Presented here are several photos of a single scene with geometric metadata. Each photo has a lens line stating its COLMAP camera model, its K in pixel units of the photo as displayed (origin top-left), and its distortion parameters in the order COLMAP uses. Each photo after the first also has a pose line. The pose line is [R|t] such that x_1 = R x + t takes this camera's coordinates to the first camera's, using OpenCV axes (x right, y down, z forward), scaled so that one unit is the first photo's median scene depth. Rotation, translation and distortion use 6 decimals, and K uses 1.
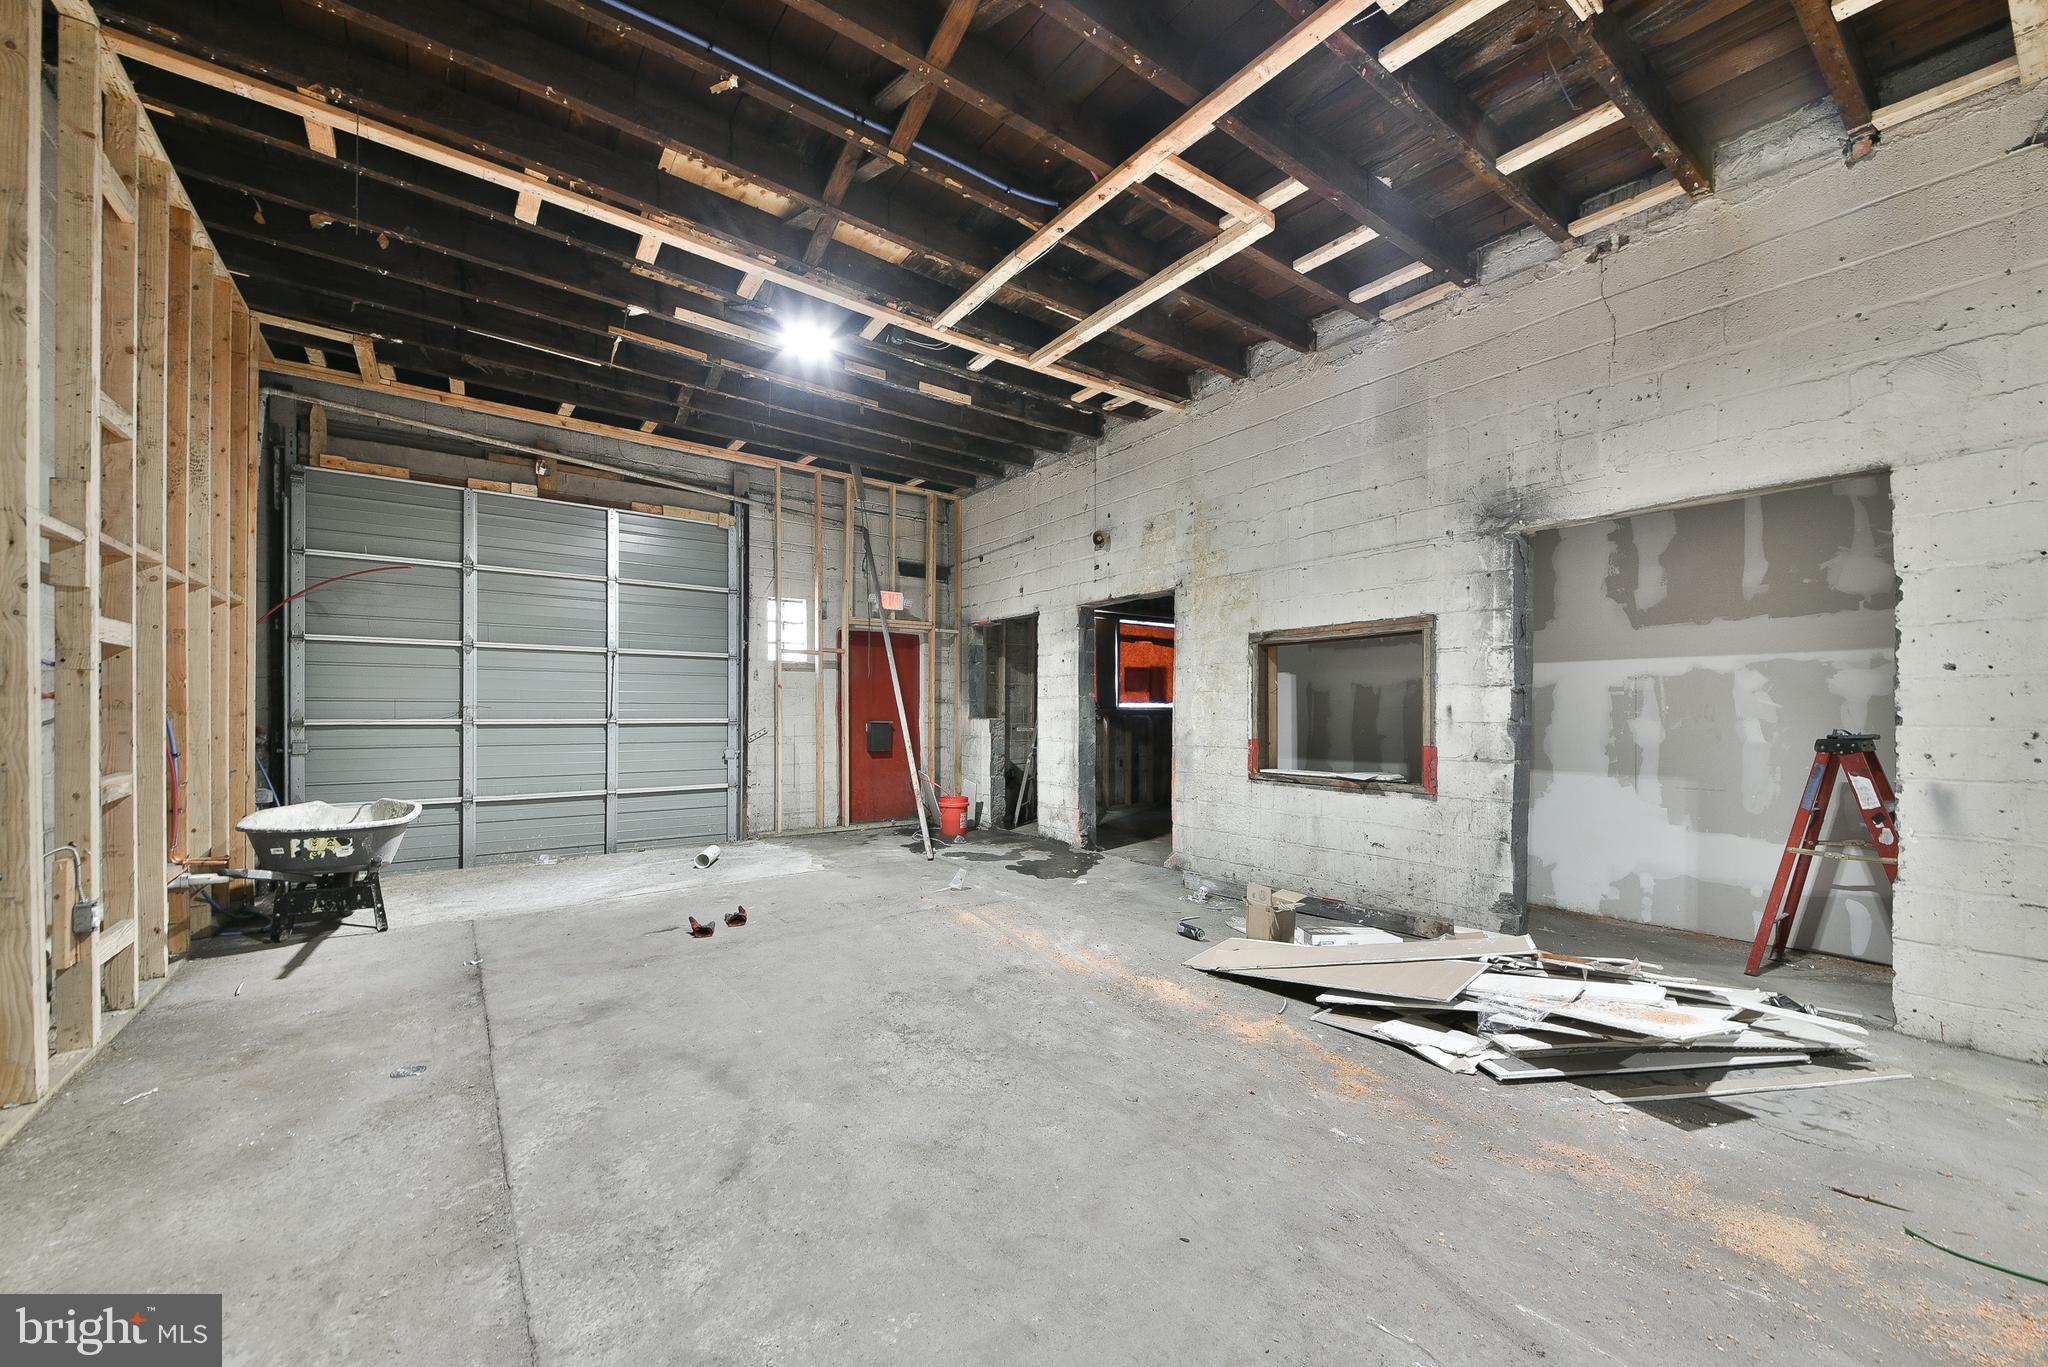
lens RADIAL K [[798.5, 0, 1009.0], [0, 798.5, 724.9], [0, 0, 1]] dist [0.000909, -0.002660]
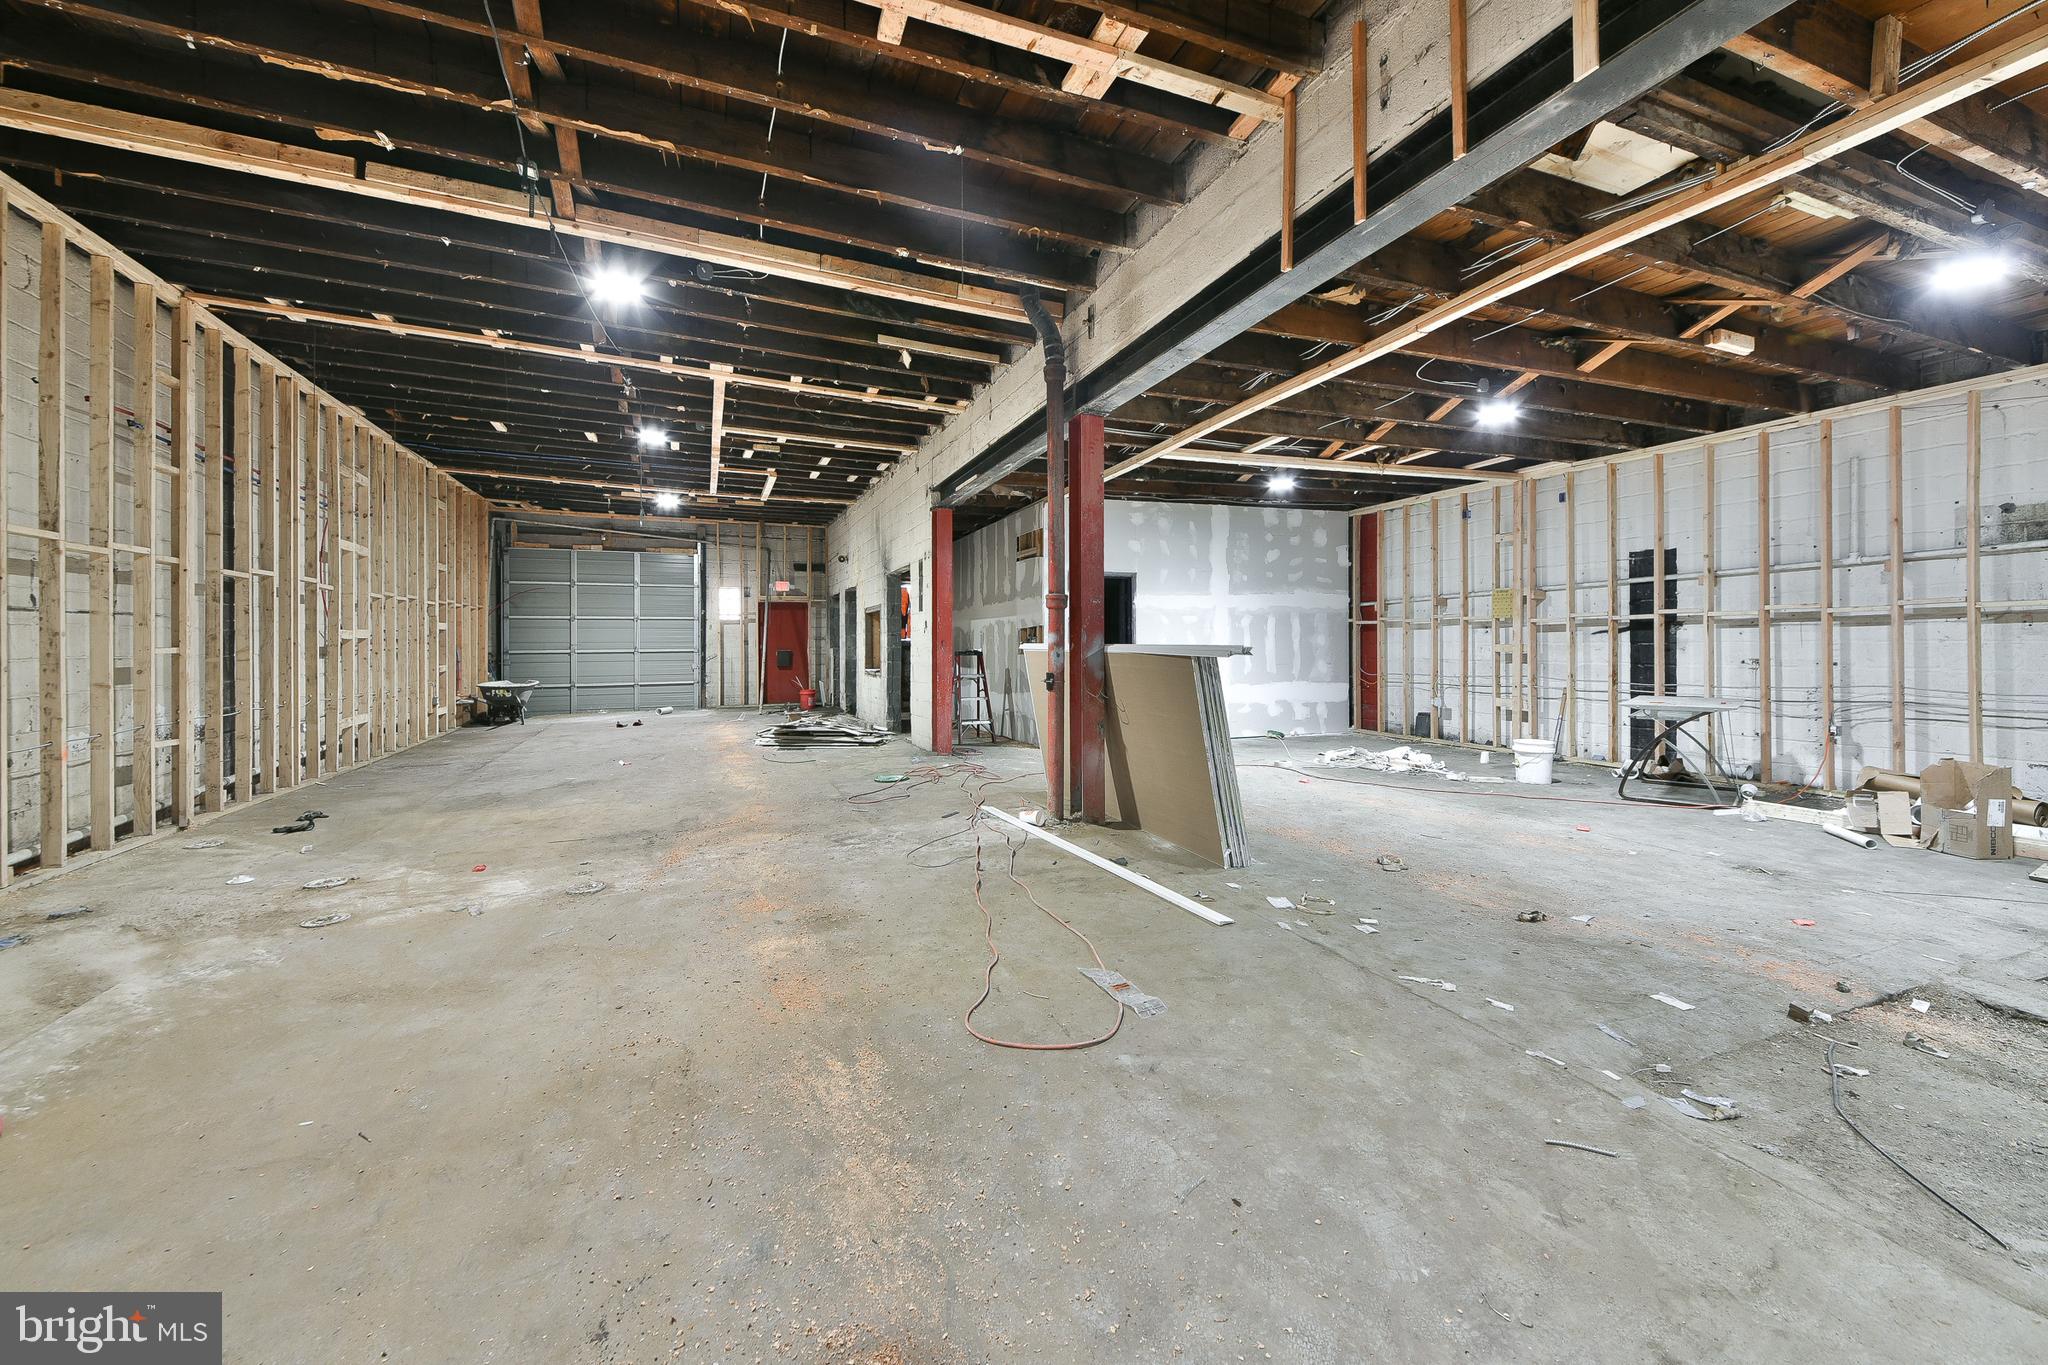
lens RADIAL K [[798.5, 0, 1033.0], [0, 798.5, 650.8], [0, 0, 1]] dist [0.000909, -0.002660]
pose [[0.976752, -0.009335, -0.214169, 1.568296], [0.007859, 0.999939, -0.007741, 0.032561], [0.214228, 0.005878, 0.976766, -1.357031]]
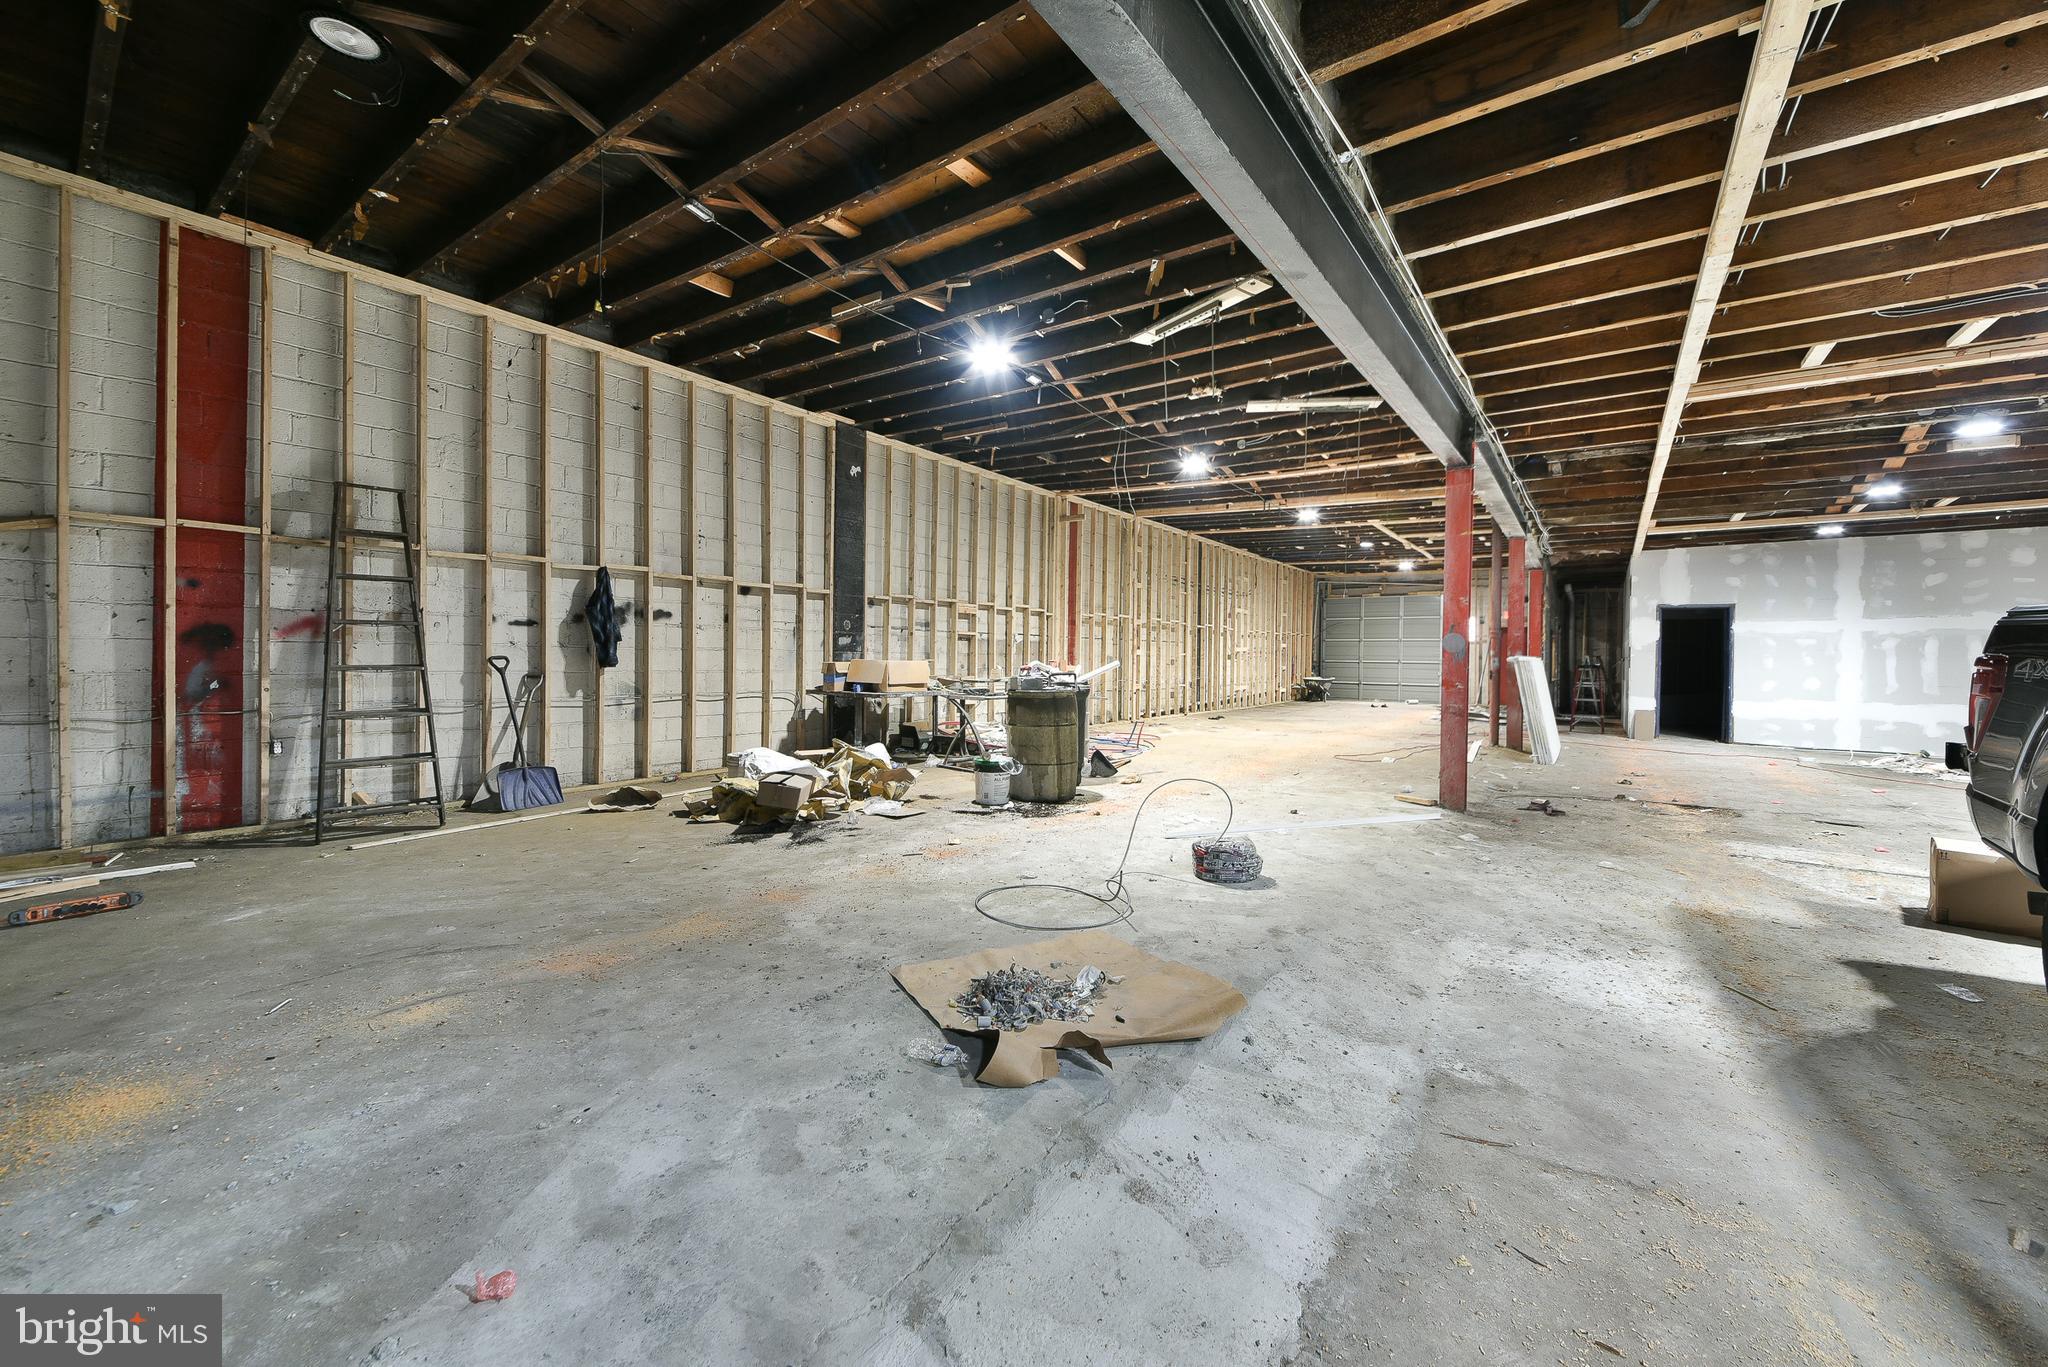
lens RADIAL K [[798.5, 0, 1033.0], [0, 798.5, 657.1], [0, 0, 1]] dist [0.000909, -0.002660]
pose [[0.342798, 0.000067, -0.939409, 3.102368], [-0.028975, 0.999525, -0.010502, 0.076827], [0.938962, 0.030819, 0.342637, -2.280306]]
